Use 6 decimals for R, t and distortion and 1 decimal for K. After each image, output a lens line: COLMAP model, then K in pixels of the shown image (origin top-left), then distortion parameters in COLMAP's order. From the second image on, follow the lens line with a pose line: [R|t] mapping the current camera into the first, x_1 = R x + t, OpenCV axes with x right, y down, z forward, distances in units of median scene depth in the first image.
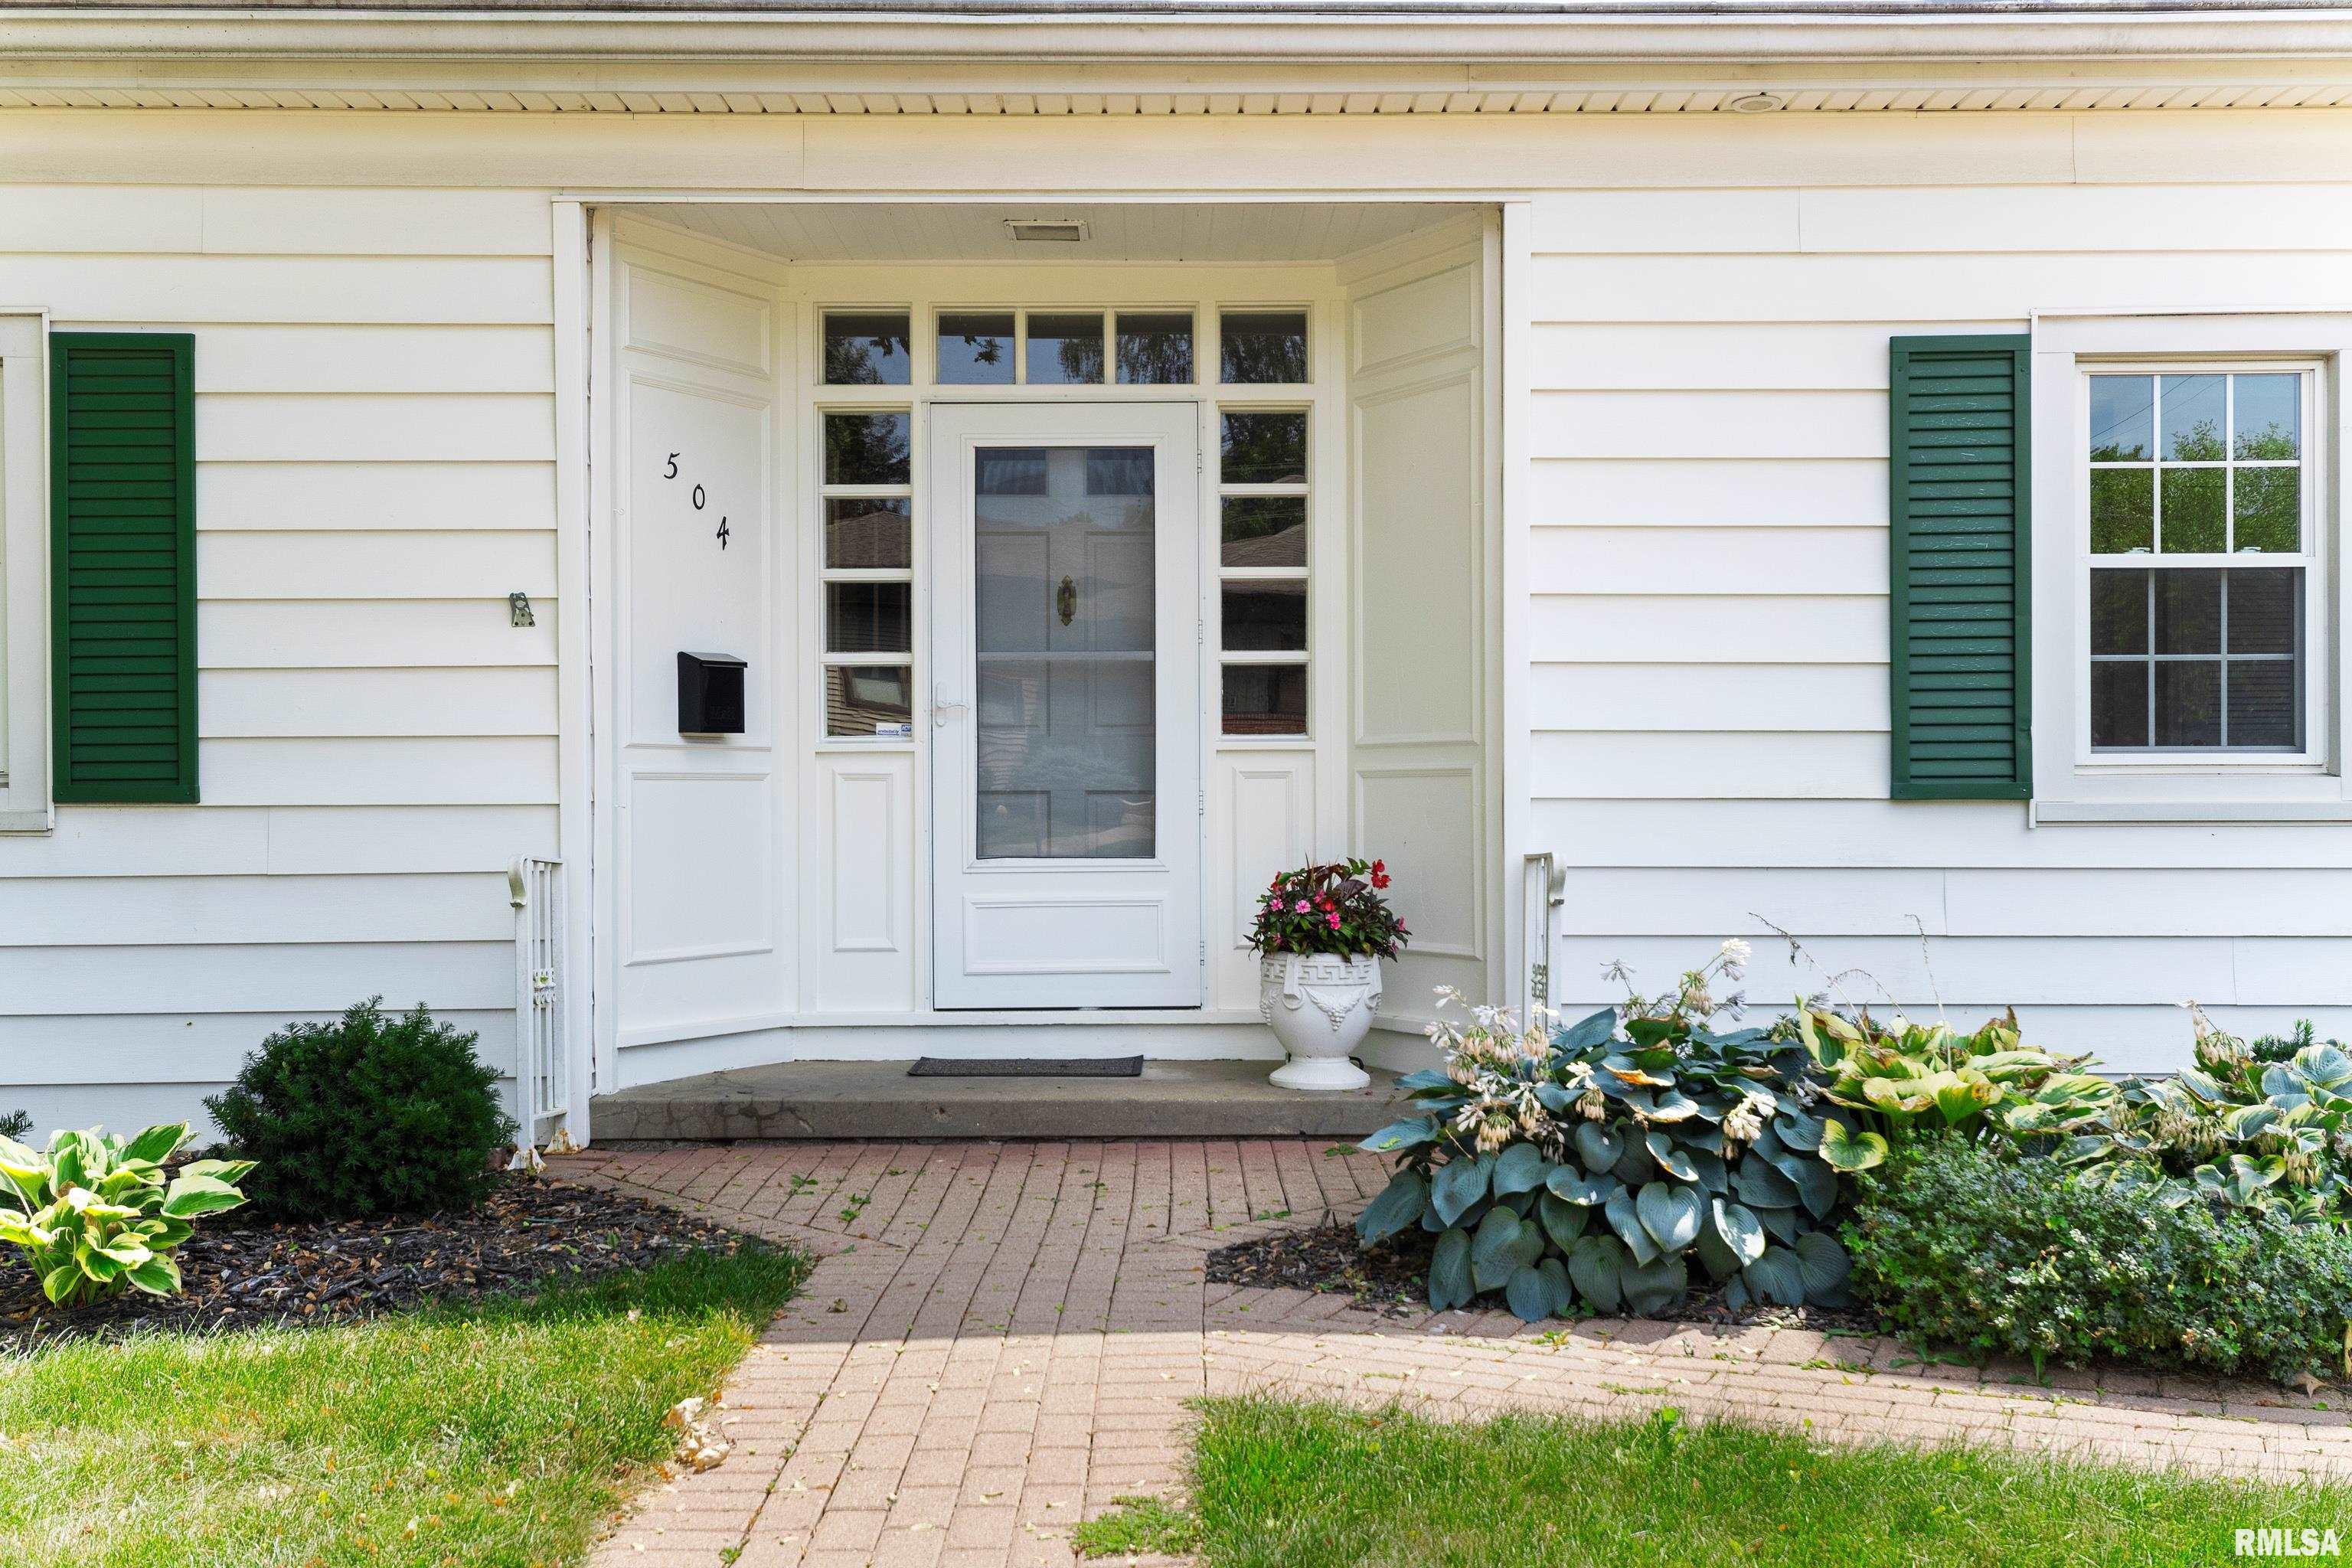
lens RADIAL K [[2596.5, 0, 1176.0], [0, 2596.5, 784.0], [0, 0, 1]] dist [0.037913, 0.008037]
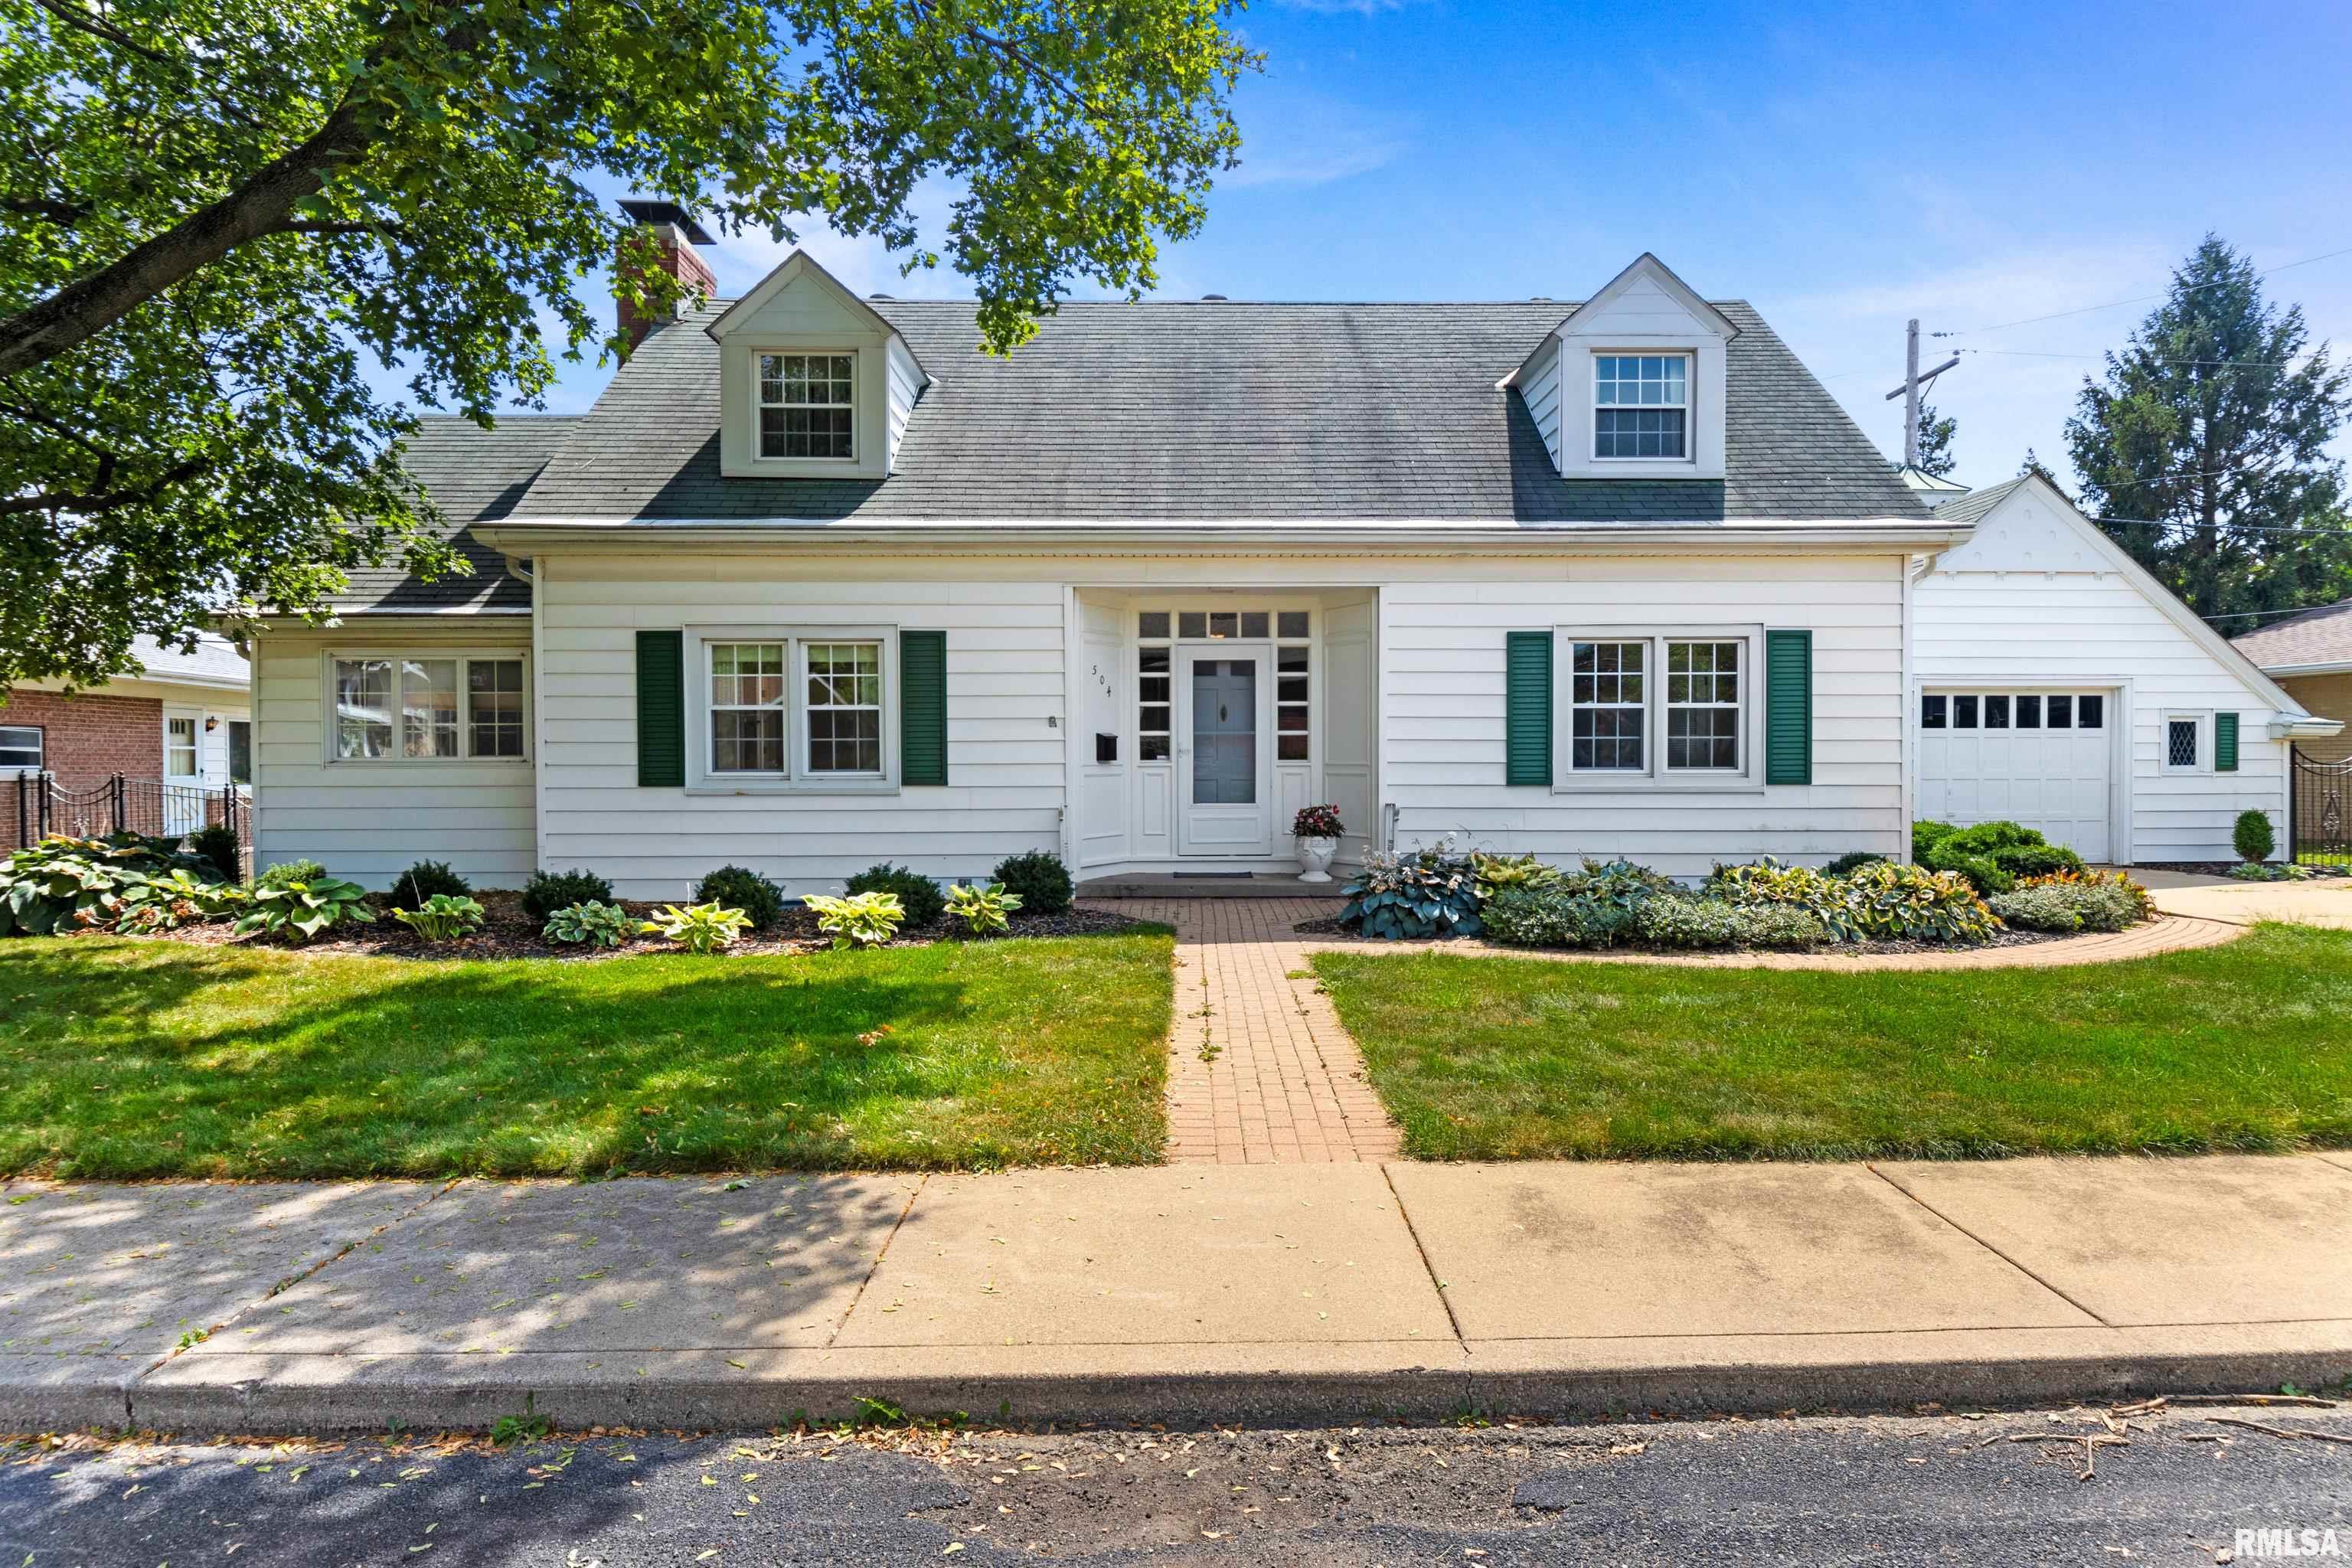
lens RADIAL K [[1339.6, 0, 1176.0], [0, 1339.6, 784.0], [0, 0, 1]] dist [-0.000615, -0.000009]
pose [[0.999990, 0.001945, -0.004095, -0.101087], [-0.001844, 0.999701, 0.024374, -0.032570], [0.004141, -0.024366, 0.999695, -0.548690]]
